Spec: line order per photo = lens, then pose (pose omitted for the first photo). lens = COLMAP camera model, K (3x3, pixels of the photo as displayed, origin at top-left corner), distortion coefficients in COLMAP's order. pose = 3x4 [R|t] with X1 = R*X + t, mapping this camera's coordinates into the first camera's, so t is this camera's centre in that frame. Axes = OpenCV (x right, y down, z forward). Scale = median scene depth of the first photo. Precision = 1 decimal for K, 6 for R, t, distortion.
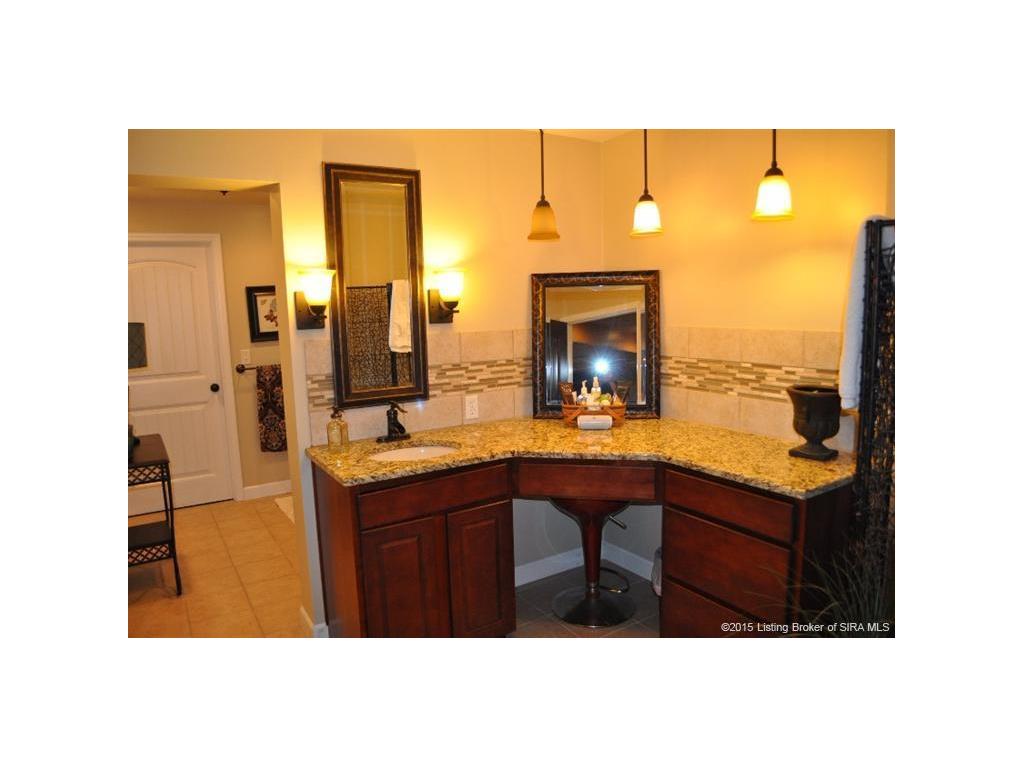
lens RADIAL K [[610.2, 0, 515.5], [0, 610.2, 383.2], [0, 0, 1]] dist [-0.065358, -0.005447]
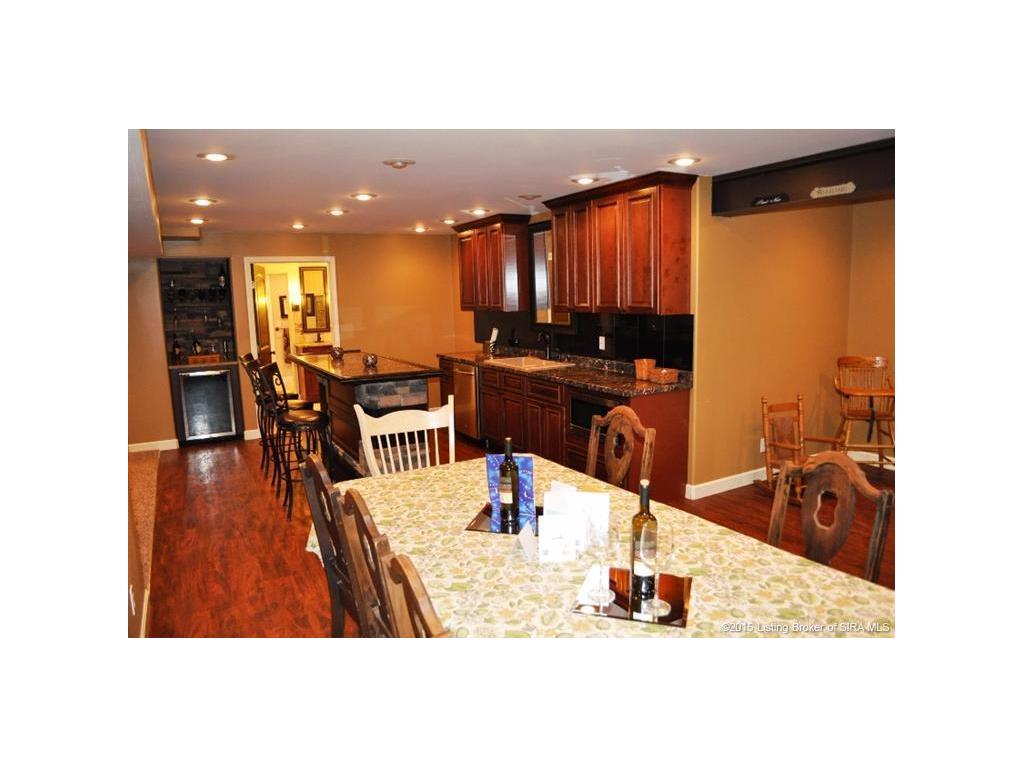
lens RADIAL K [[610.2, 0, 489.4], [0, 610.2, 377.0], [0, 0, 1]] dist [-0.065358, -0.005447]
pose [[0.996049, 0.000952, -0.088803, 1.108159], [-0.000839, 0.999999, 0.001302, 0.289540], [0.088804, -0.001223, 0.996048, -2.448922]]
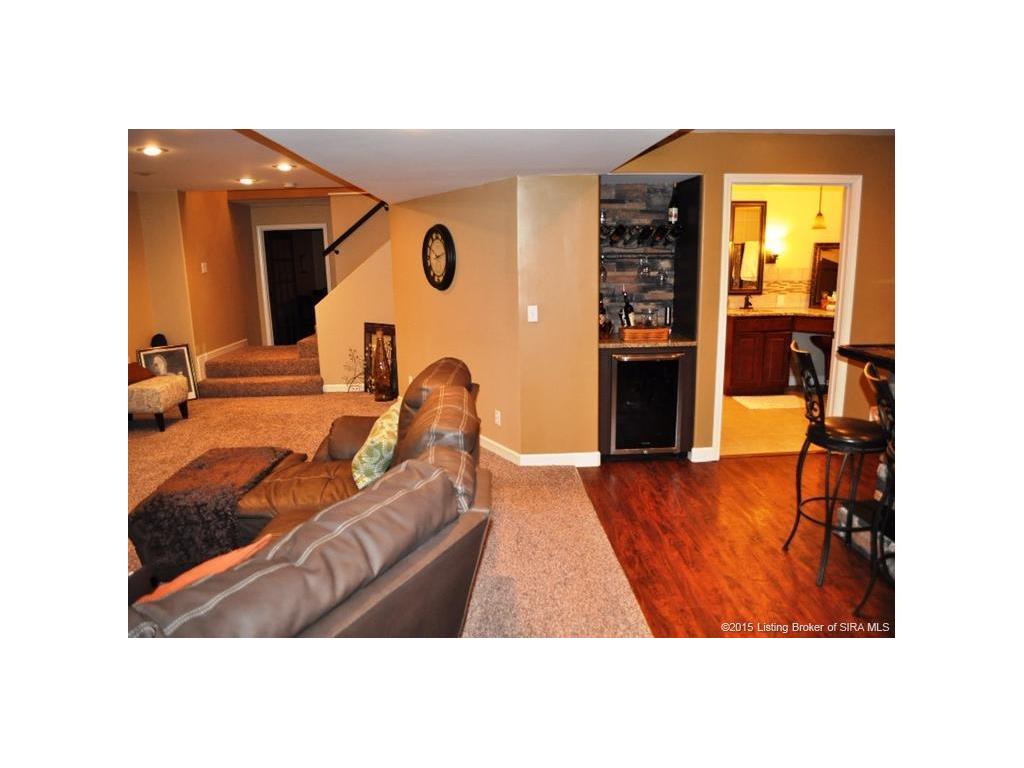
lens RADIAL K [[610.2, 0, 513.1], [0, 610.2, 383.4], [0, 0, 1]] dist [-0.065358, -0.005447]
pose [[0.869837, 0.110177, -0.480880, 0.198667], [-0.067770, 0.992188, 0.104739, 0.202412], [0.488663, -0.058517, 0.870508, -1.688722]]
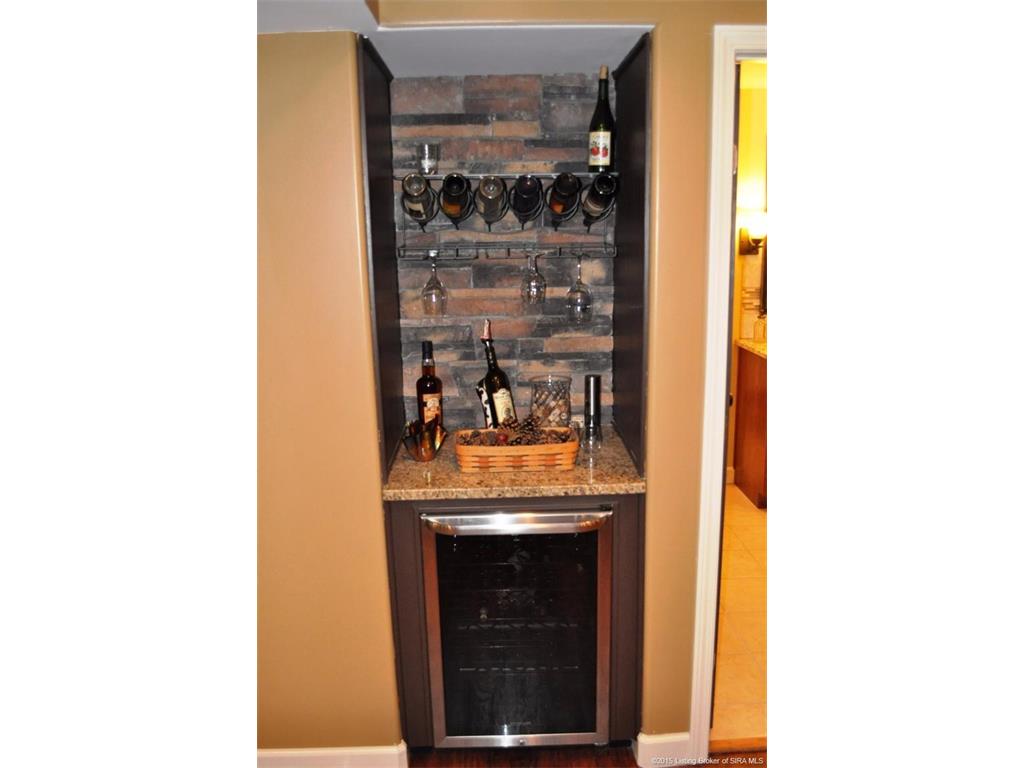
lens RADIAL K [[741.0, 0, 511.8], [0, 741.0, 378.6], [0, 0, 1]] dist [-0.063591, -0.001193]
pose [[0.856460, 0.111972, -0.503924, 0.081315], [-0.069694, 0.992335, 0.102047, 0.057511], [0.511488, -0.052279, 0.857699, -0.730114]]
